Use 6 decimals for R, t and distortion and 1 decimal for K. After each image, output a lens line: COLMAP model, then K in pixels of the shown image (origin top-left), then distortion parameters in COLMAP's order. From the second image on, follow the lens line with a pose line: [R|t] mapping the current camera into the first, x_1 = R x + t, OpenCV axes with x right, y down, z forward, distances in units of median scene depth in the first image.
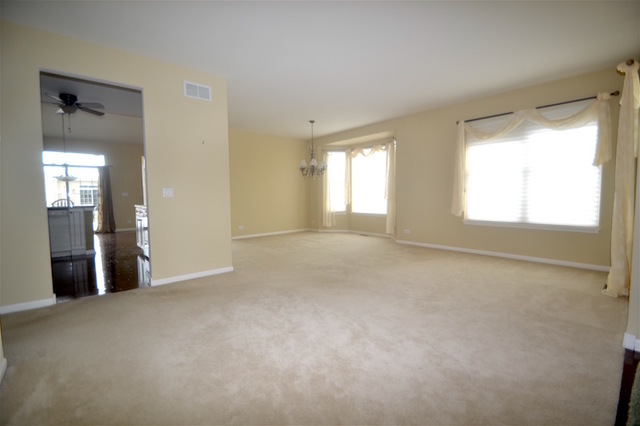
lens RADIAL K [[281.0, 0, 318.4], [0, 281.0, 214.0], [0, 0, 1]] dist [0.001448, -0.015406]
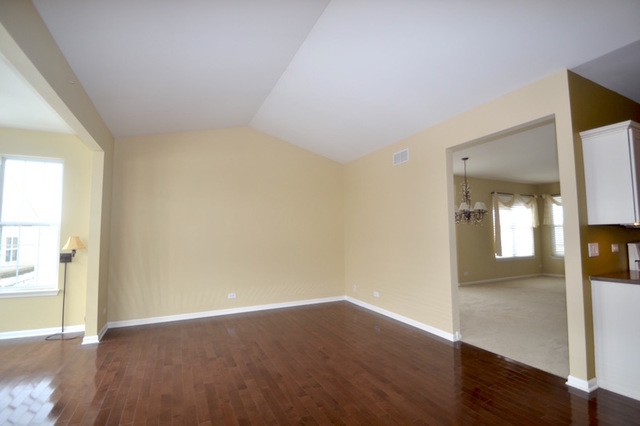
lens RADIAL K [[294.3, 0, 320.0], [0, 294.3, 213.0], [0, 0, 1]] dist [-0.013501, -0.000686]
pose [[0.269840, 0.073171, 0.960121, -0.840100], [0.069126, 0.993064, -0.095109, -0.094183], [-0.960421, 0.092034, 0.262910, 1.024239]]
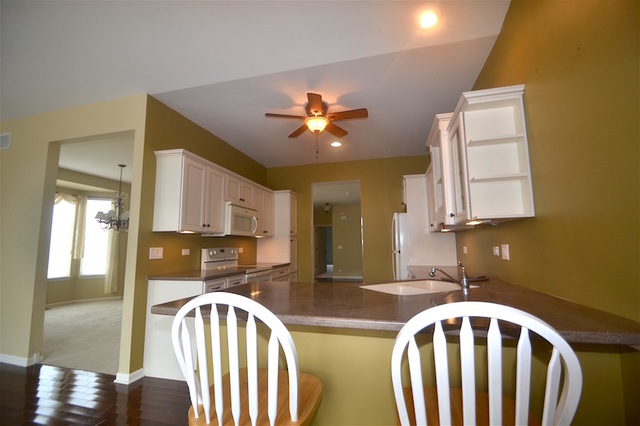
lens RADIAL K [[281.0, 0, 318.4], [0, 281.0, 214.0], [0, 0, 1]] dist [0.001448, -0.015406]
pose [[-0.572911, 0.102174, 0.813224, -0.862993], [0.064851, 0.994740, -0.079292, -0.070874], [-0.817048, 0.007311, -0.576523, 0.854371]]
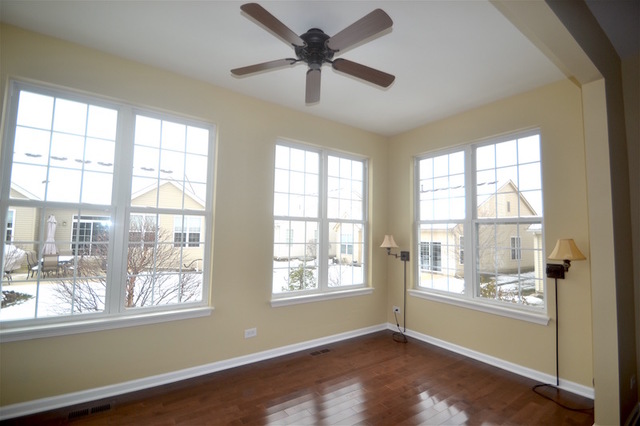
lens RADIAL K [[294.3, 0, 320.0], [0, 294.3, 213.0], [0, 0, 1]] dist [-0.013501, -0.000686]
pose [[0.993109, 0.020879, -0.115317, -0.690783], [-0.036006, 0.990768, -0.130697, -0.108911], [0.111524, 0.133948, 0.984693, 1.231829]]
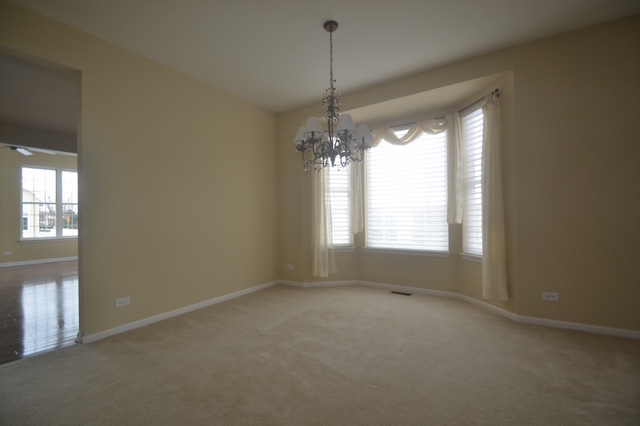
lens RADIAL K [[281.0, 0, 318.4], [0, 281.0, 214.0], [0, 0, 1]] dist [0.001448, -0.015406]
pose [[0.964332, 0.000937, 0.264692, -0.120322], [0.019497, 0.997026, -0.074563, -0.034291], [-0.263975, 0.077064, 0.961446, 0.554795]]
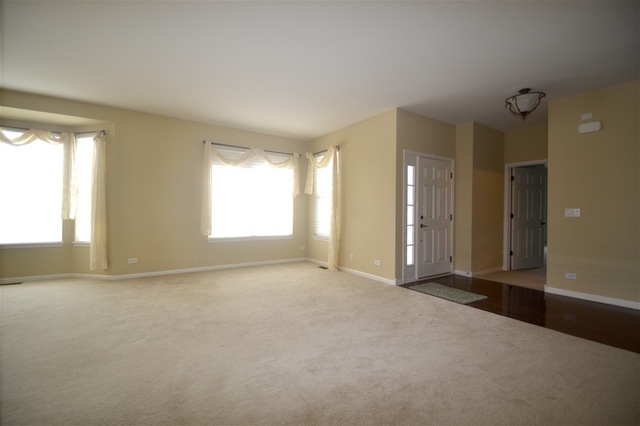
lens RADIAL K [[281.0, 0, 318.4], [0, 281.0, 214.0], [0, 0, 1]] dist [0.001448, -0.015406]
pose [[0.121072, 0.008984, 0.992603, -0.306395], [0.055056, 0.998359, -0.015751, -0.021269], [-0.991116, 0.056556, 0.120379, 0.340558]]
